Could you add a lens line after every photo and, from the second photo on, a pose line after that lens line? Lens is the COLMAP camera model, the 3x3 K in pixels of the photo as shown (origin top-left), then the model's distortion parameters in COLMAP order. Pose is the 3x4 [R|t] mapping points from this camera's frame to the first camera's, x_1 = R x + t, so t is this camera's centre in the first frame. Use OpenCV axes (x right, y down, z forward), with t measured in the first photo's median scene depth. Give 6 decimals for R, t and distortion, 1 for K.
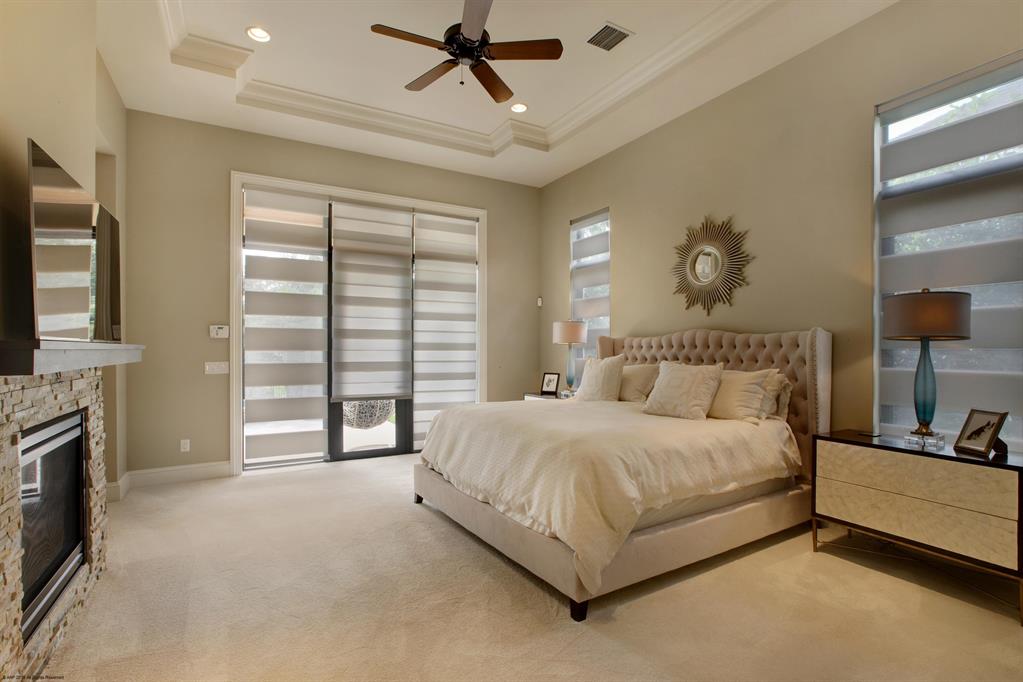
lens RADIAL K [[471.7, 0, 515.9], [0, 471.7, 344.6], [0, 0, 1]] dist [-0.022570, -0.000472]
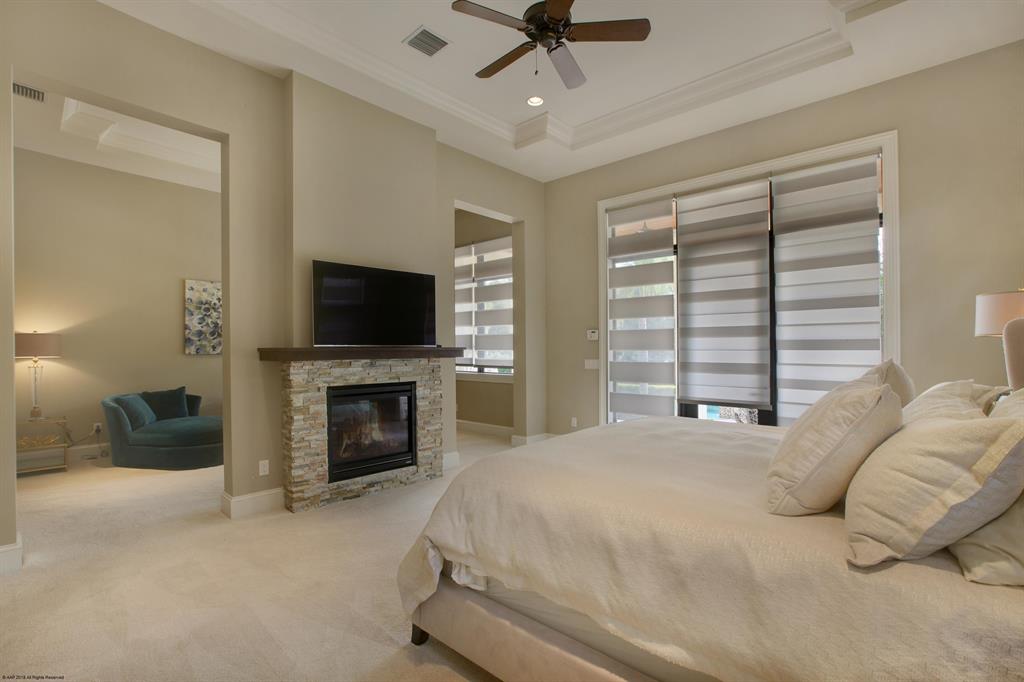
lens RADIAL K [[472.2, 0, 516.9], [0, 472.2, 347.7], [0, 0, 1]] dist [-0.022570, -0.000472]
pose [[0.309103, -0.002393, -0.951026, 0.496799], [0.011812, 0.999929, 0.001323, 0.002209], [0.950955, -0.011642, 0.309110, 0.421217]]
